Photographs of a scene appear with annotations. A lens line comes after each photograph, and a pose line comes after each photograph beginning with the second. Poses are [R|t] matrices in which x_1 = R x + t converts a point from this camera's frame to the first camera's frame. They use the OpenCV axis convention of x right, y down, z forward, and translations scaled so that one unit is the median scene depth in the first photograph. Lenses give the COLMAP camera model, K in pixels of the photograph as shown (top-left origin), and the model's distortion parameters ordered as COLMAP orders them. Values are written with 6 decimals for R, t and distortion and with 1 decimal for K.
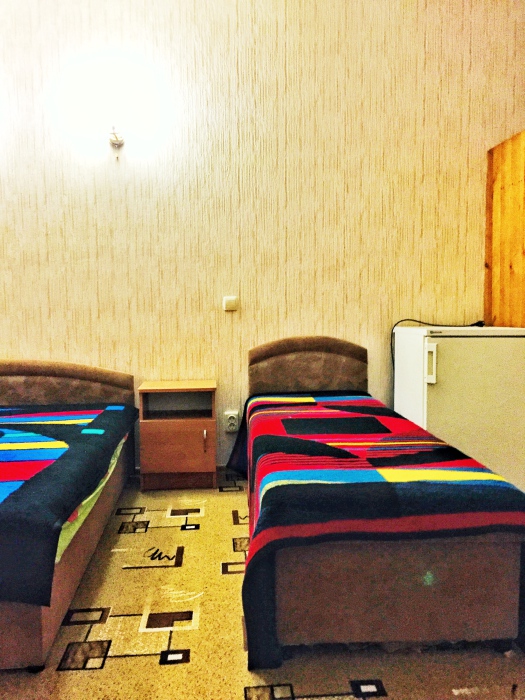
lens RADIAL K [[605.6, 0, 265.3], [0, 605.6, 349.7], [0, 0, 1]] dist [0.066834, -0.094521]
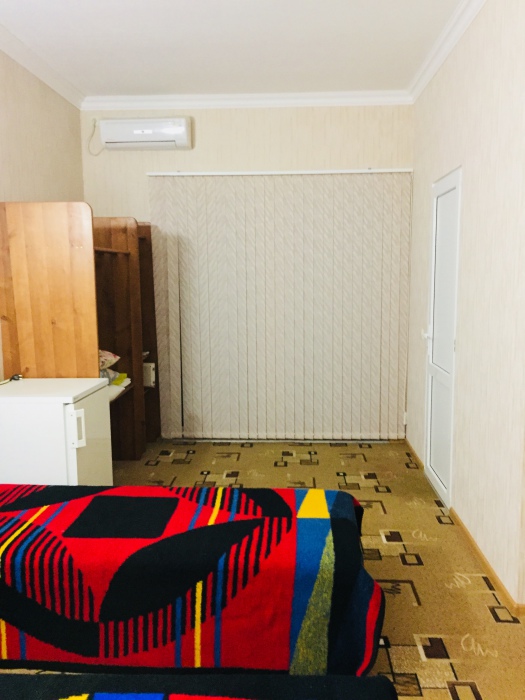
lens RADIAL K [[605.6, 0, 264.1], [0, 605.6, 349.1], [0, 0, 1]] dist [0.066834, -0.094521]
pose [[0.122852, -0.138891, 0.982658, -0.704879], [0.064095, 0.989202, 0.131802, -0.232922], [-0.990353, 0.046791, 0.130427, 0.539684]]
